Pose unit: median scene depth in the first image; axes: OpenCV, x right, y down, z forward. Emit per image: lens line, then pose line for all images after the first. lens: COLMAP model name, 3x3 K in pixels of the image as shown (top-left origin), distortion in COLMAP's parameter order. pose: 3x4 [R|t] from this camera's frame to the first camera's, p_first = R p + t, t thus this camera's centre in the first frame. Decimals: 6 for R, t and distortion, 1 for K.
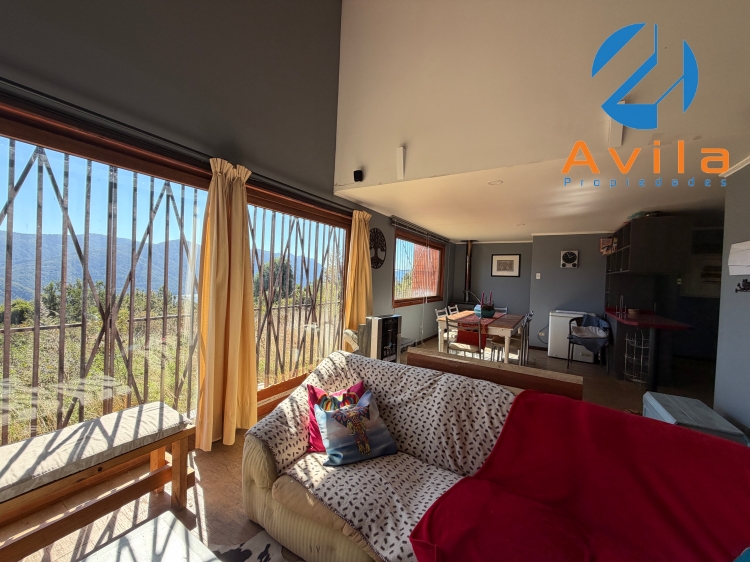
lens RADIAL K [[297.4, 0, 373.9], [0, 297.4, 282.5], [0, 0, 1]] dist [-0.000365, 0.000200]
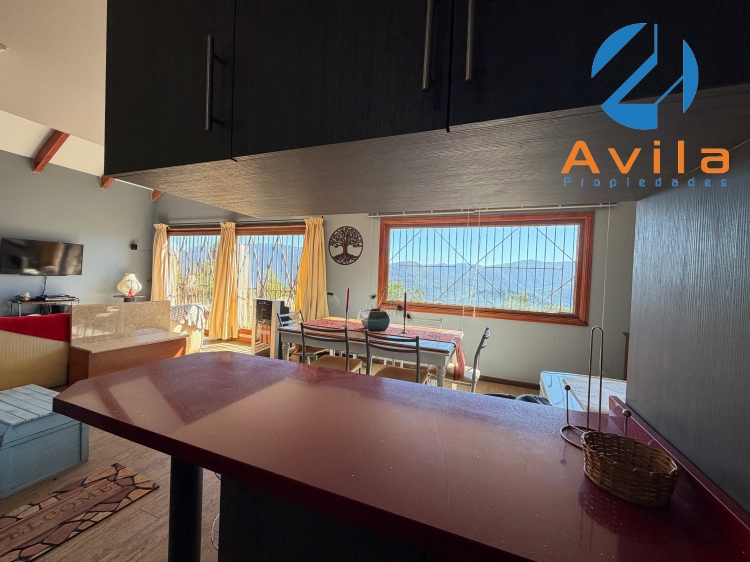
lens RADIAL K [[297.4, 0, 373.9], [0, 297.4, 282.5], [0, 0, 1]] dist [-0.000365, 0.000200]
pose [[0.161430, -0.012719, -0.986802, 1.522868], [-0.056240, 0.998173, -0.022066, 0.047010], [0.985280, 0.059060, 0.160420, 1.355143]]
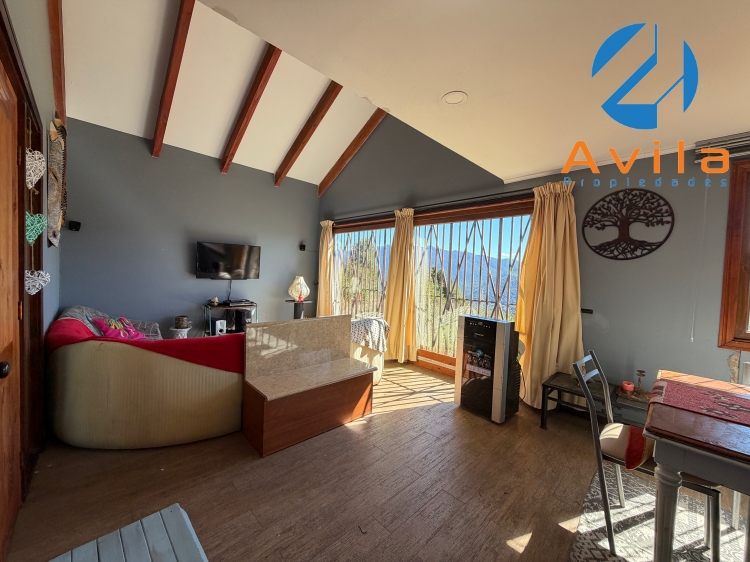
lens RADIAL K [[297.4, 0, 373.9], [0, 297.4, 282.5], [0, 0, 1]] dist [-0.000365, 0.000200]
pose [[-0.249129, -0.011130, -0.968406, 0.985194], [-0.062829, 0.998013, 0.004692, 0.035282], [0.966430, 0.062013, -0.249334, 0.986441]]
